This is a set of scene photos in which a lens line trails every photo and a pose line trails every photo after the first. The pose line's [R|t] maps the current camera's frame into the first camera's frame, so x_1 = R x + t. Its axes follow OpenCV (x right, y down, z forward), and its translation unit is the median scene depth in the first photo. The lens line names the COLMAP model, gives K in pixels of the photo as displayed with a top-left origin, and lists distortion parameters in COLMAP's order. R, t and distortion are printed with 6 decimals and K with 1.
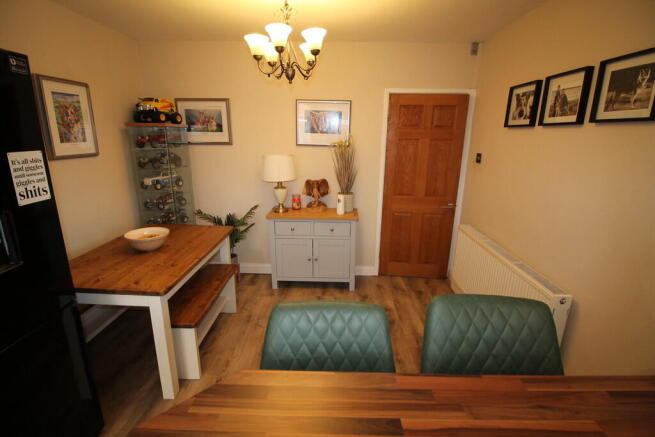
lens RADIAL K [[307.7, 0, 325.8], [0, 307.7, 219.5], [0, 0, 1]] dist [-0.007889, -0.005077]
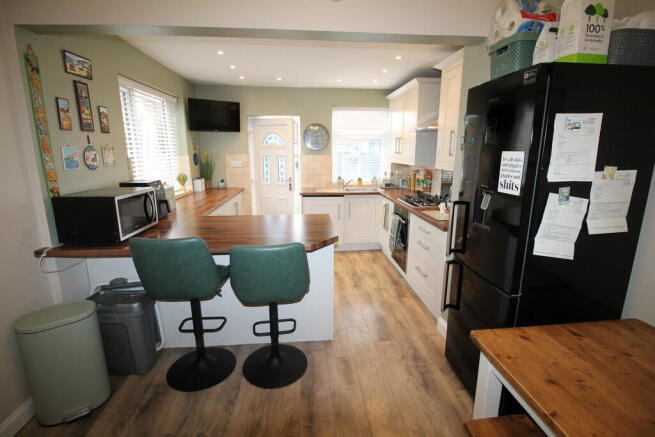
lens RADIAL K [[307.7, 0, 326.6], [0, 307.7, 217.8], [0, 0, 1]] dist [-0.007889, -0.005077]
pose [[-0.993866, 0.007375, -0.110344, -0.047252], [-0.044845, 0.885183, 0.463077, -0.223554], [0.101090, 0.465185, -0.879422, 0.908420]]
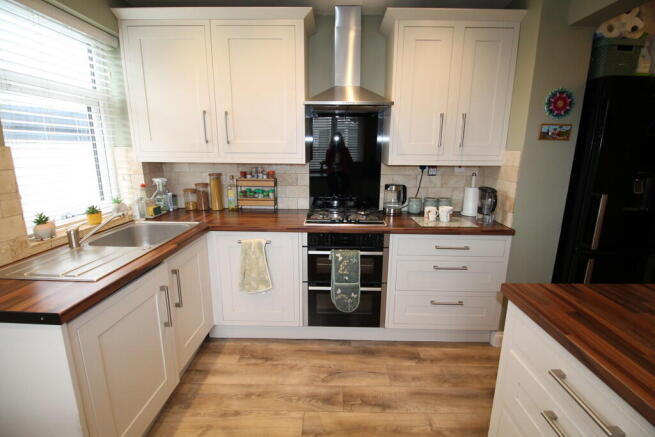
lens RADIAL K [[307.7, 0, 328.1], [0, 307.7, 216.0], [0, 0, 1]] dist [-0.007889, -0.005077]
pose [[0.018836, 0.200731, -0.979465, 0.221175], [-0.277674, 0.942152, 0.187744, 0.128585], [0.960491, 0.268435, 0.073484, -0.263194]]
